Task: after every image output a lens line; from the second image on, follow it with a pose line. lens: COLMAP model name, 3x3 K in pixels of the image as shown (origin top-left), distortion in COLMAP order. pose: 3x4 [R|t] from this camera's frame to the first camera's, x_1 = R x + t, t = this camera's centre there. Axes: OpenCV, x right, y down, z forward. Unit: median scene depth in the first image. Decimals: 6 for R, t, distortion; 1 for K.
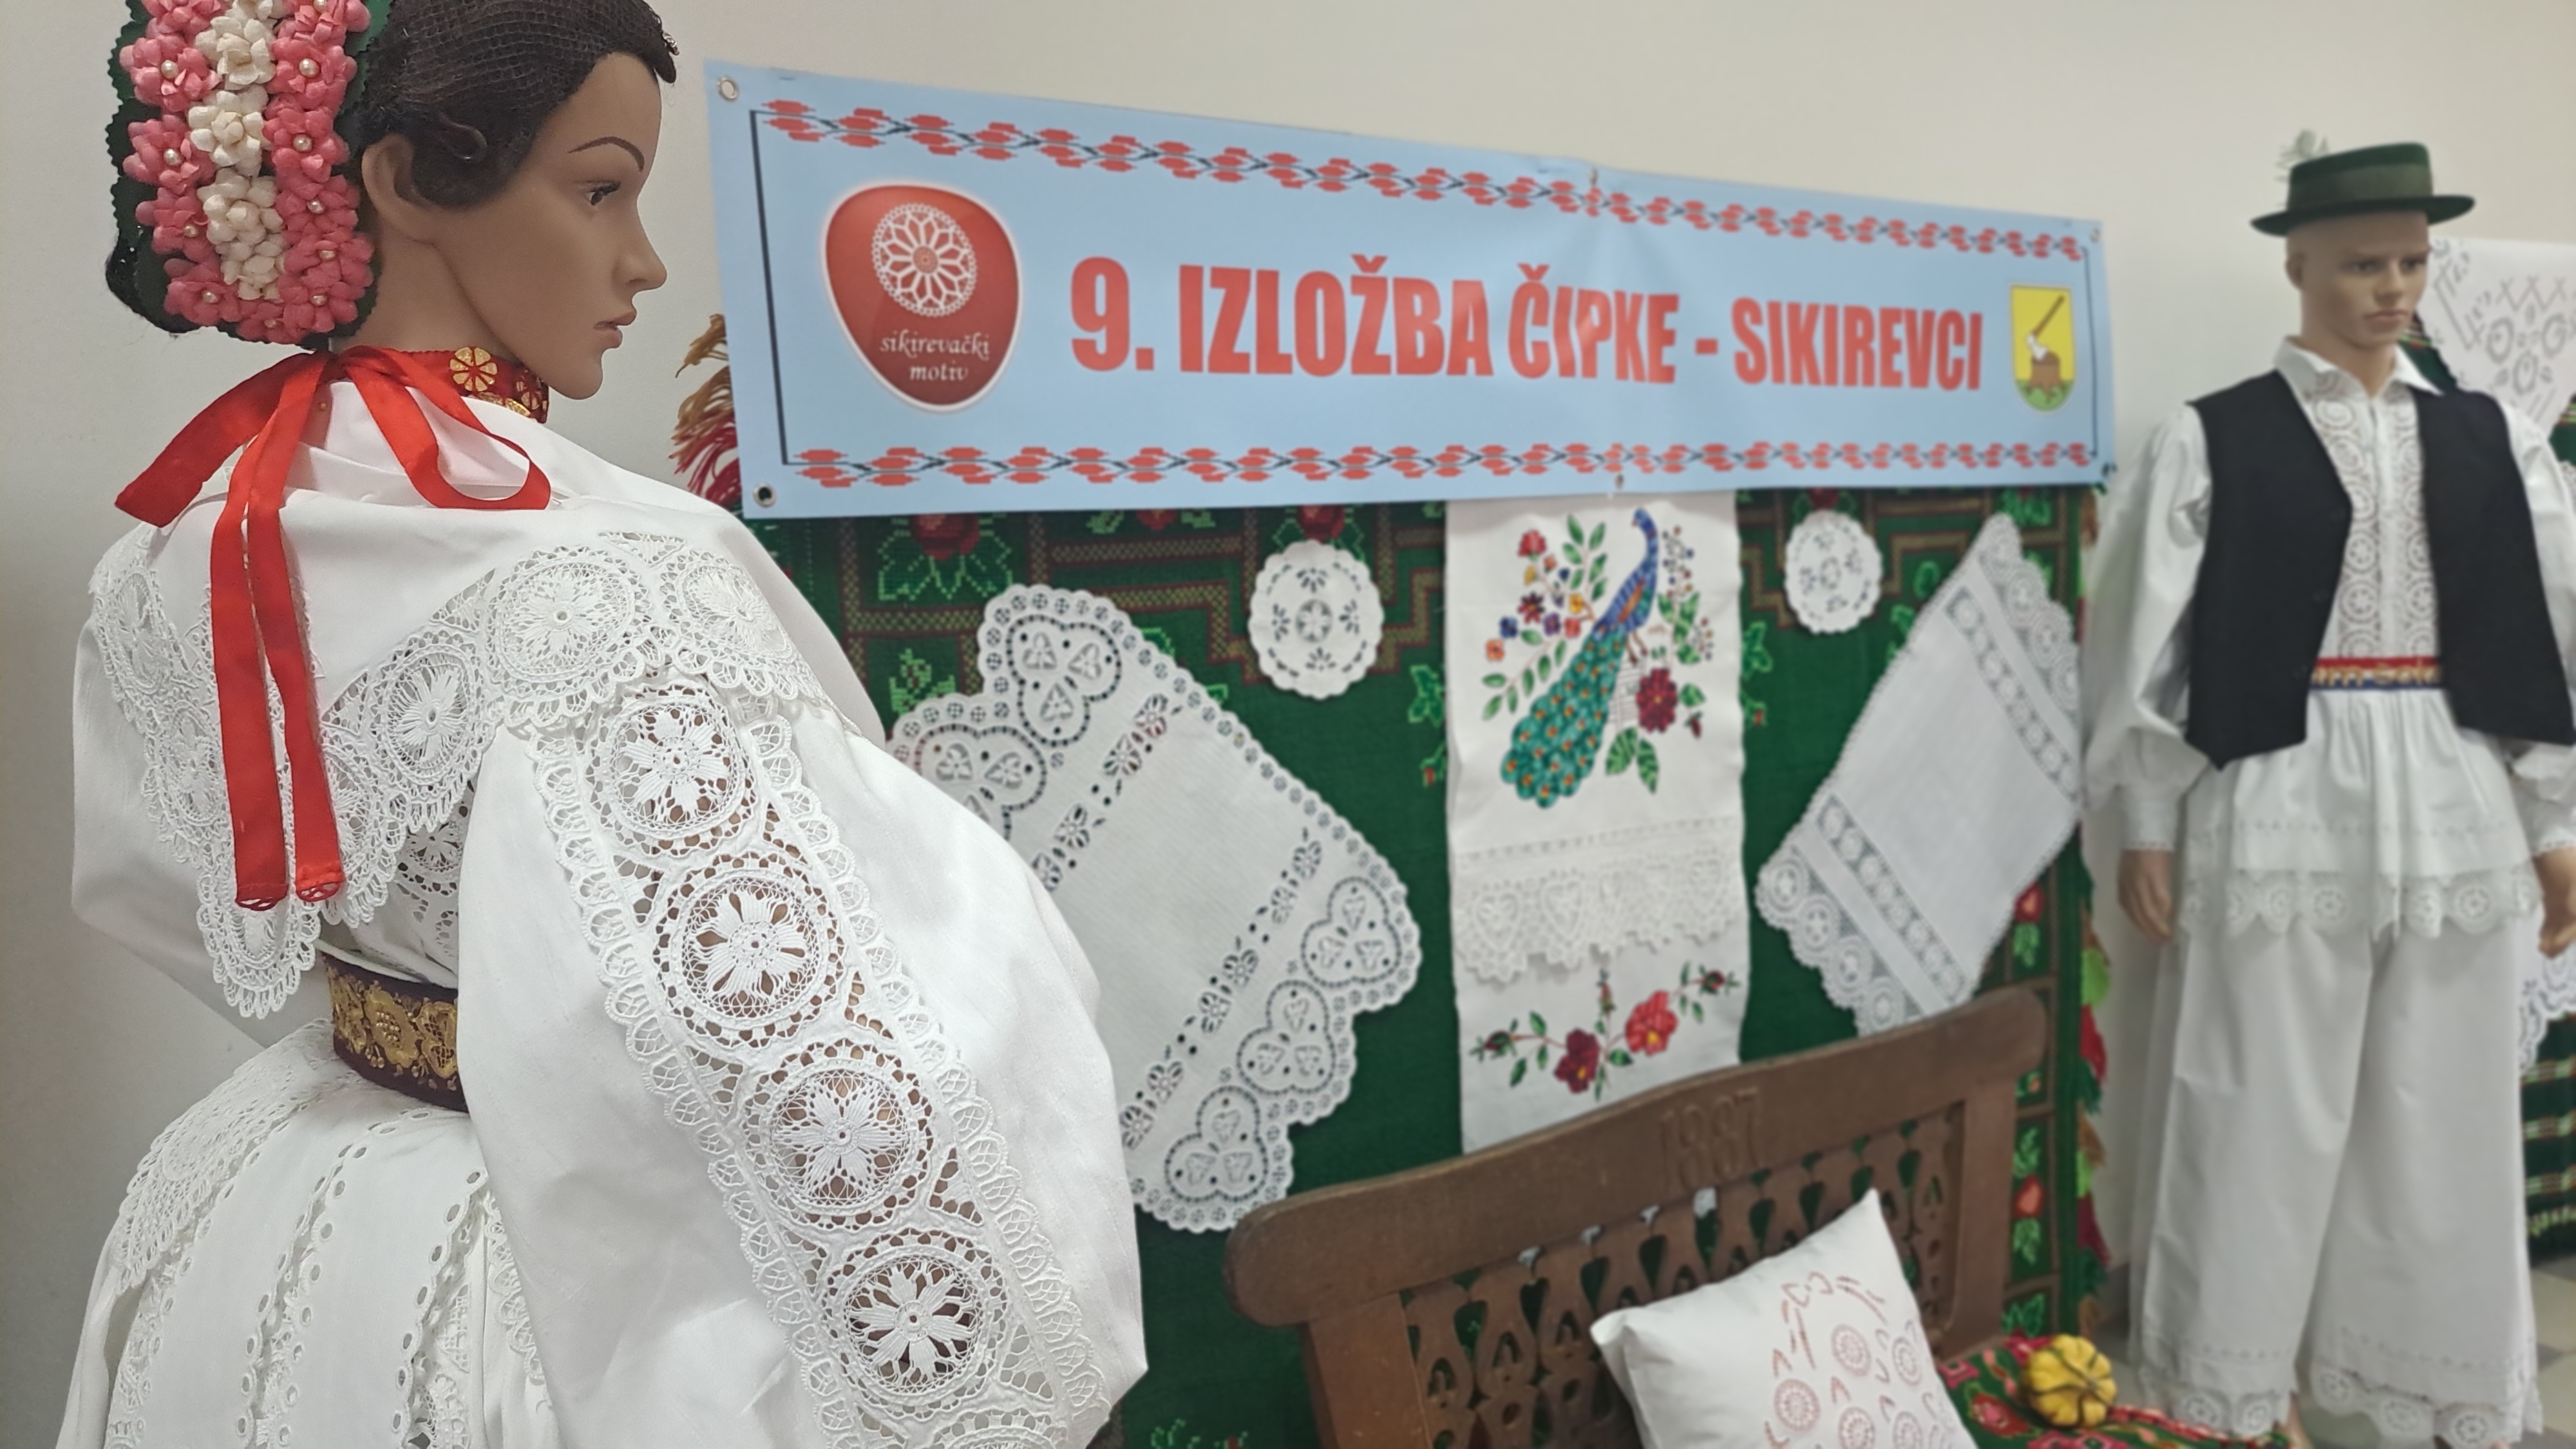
lens RADIAL K [[1807.4, 0, 1288.0], [0, 1807.4, 724.5], [0, 0, 1]] dist [0.041221, -0.002556]
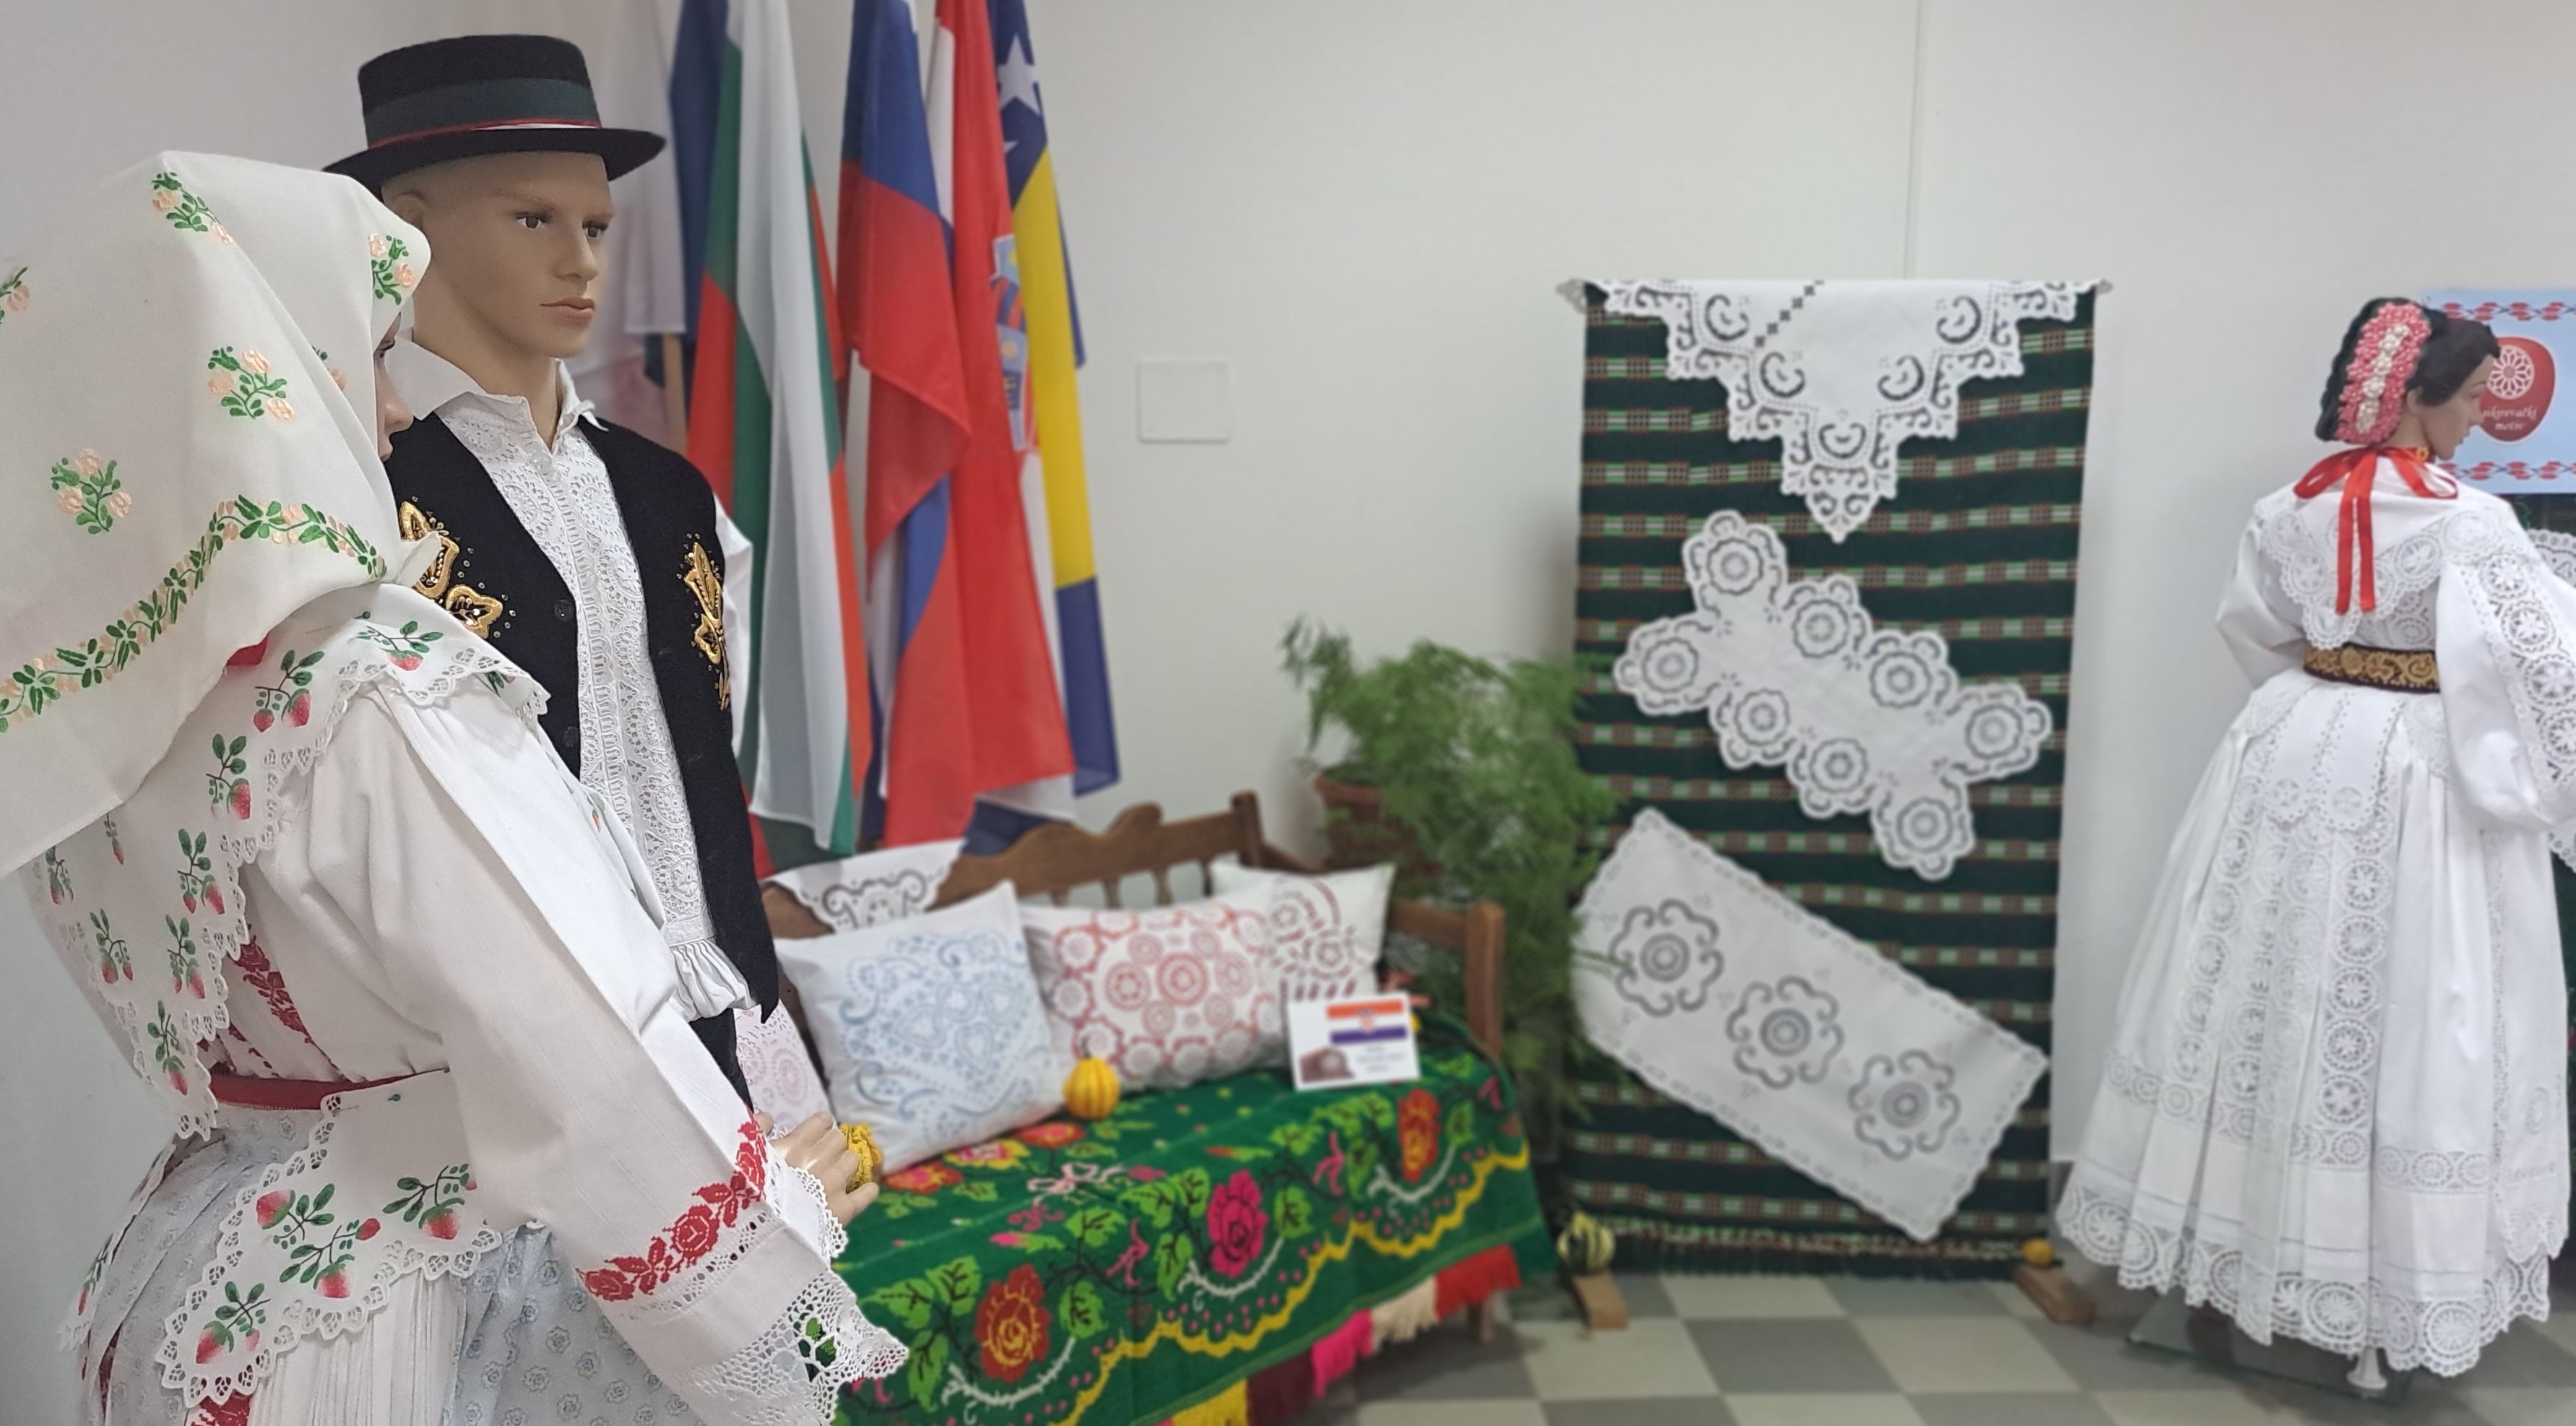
lens RADIAL K [[2091.4, 0, 1288.6], [0, 2091.4, 796.5], [0, 0, 1]] dist [0.002422, 0.003046]
pose [[0.853634, 0.107891, -0.509577, -0.099911], [-0.081363, 0.993923, 0.074142, 0.141488], [0.514480, -0.021829, 0.857225, -1.535752]]
